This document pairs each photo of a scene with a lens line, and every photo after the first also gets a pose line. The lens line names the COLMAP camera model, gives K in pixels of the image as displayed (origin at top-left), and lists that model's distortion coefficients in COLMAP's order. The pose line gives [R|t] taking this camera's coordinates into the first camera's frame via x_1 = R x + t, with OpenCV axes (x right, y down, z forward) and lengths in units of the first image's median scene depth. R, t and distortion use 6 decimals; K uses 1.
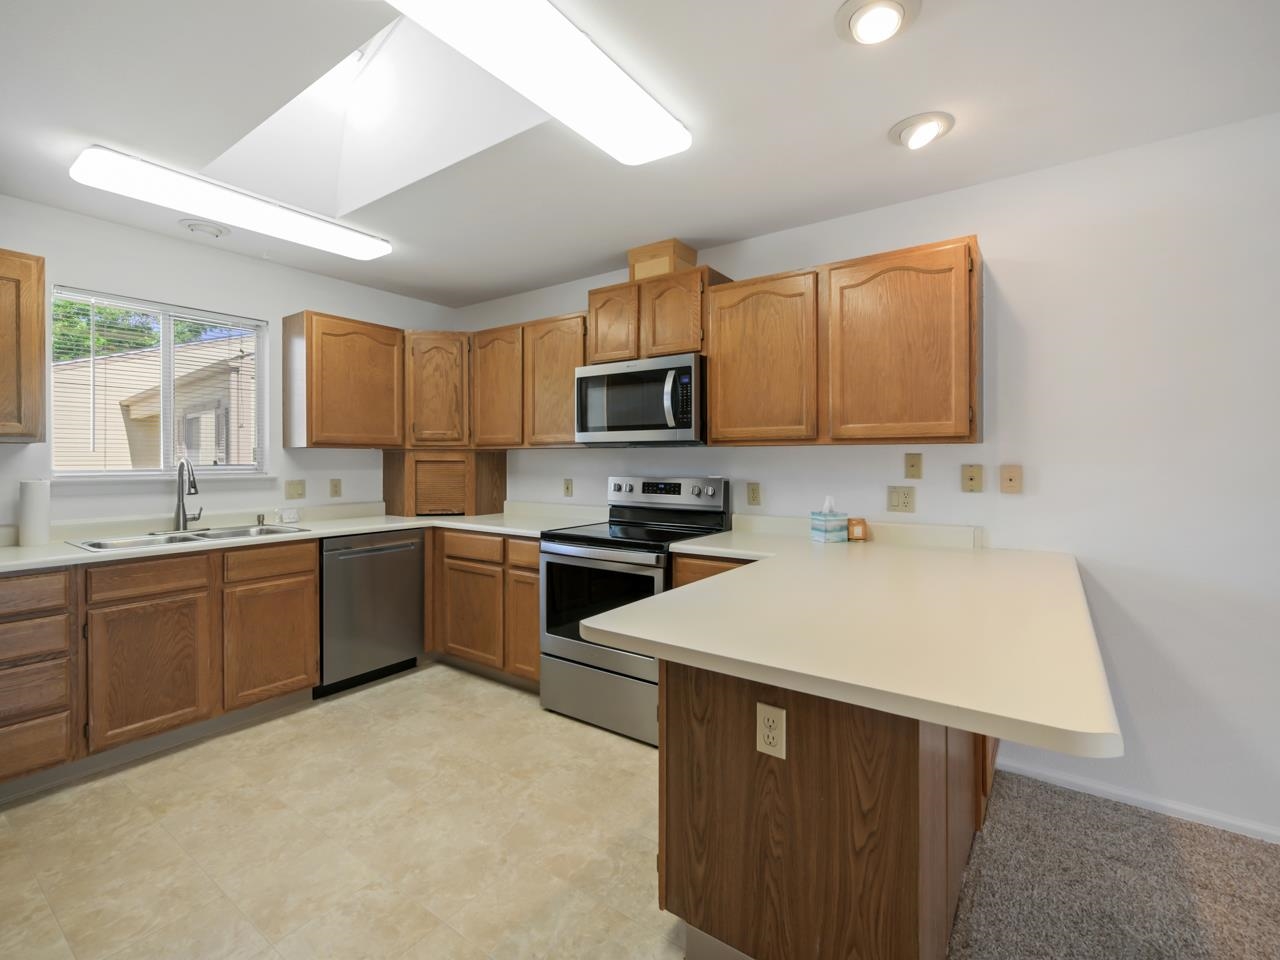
lens RADIAL K [[571.4, 0, 636.4], [0, 571.4, 462.5], [0, 0, 1]] dist [-0.002752, 0.001166]
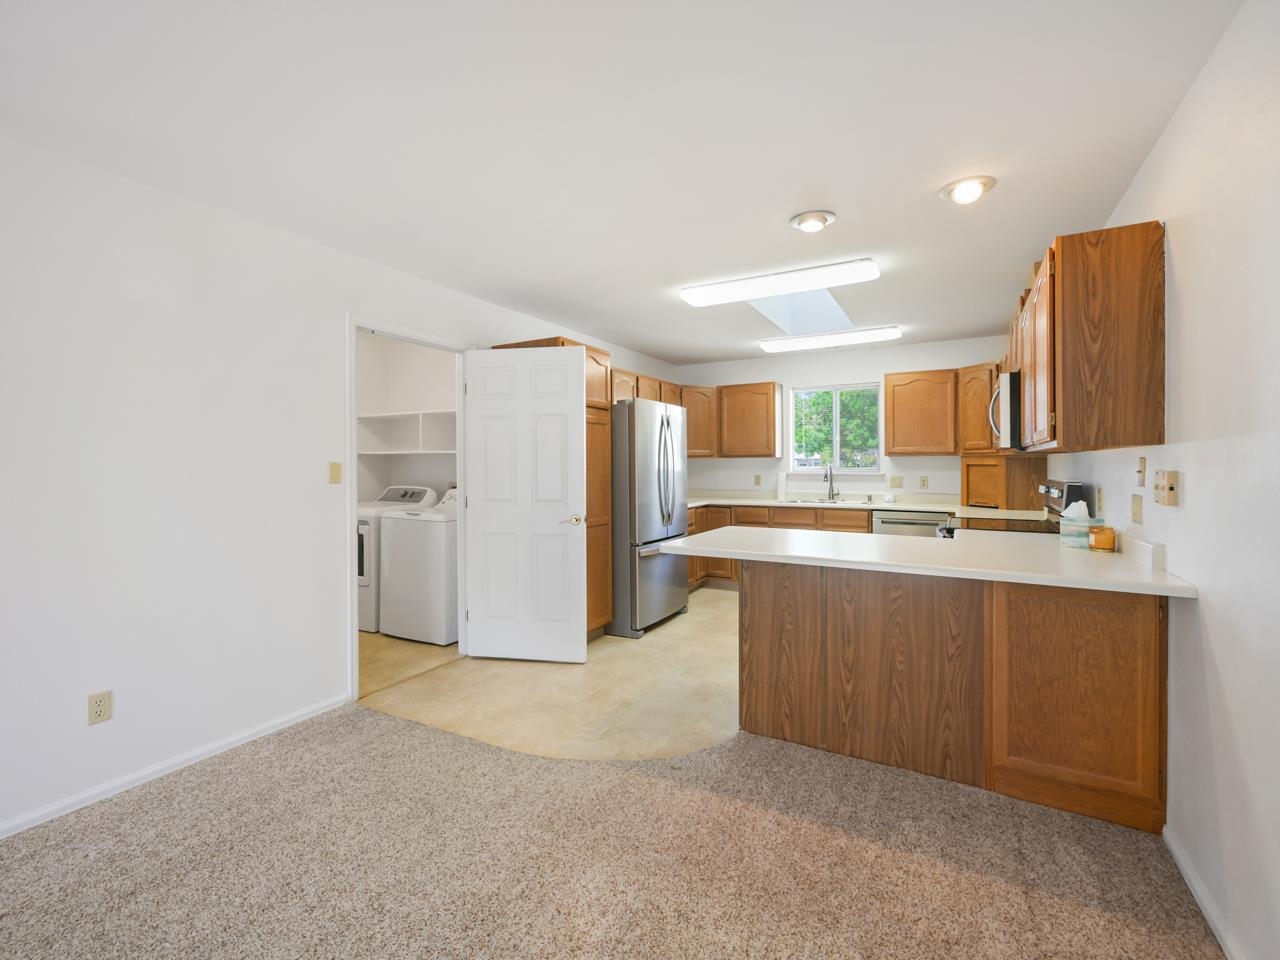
lens RADIAL K [[571.4, 0, 638.3], [0, 571.4, 476.7], [0, 0, 1]] dist [-0.002752, 0.001166]
pose [[0.129258, 0.022332, -0.991360, 1.009793], [0.002700, 0.999735, 0.022872, -0.008722], [0.991607, -0.005633, 0.129163, 0.082024]]
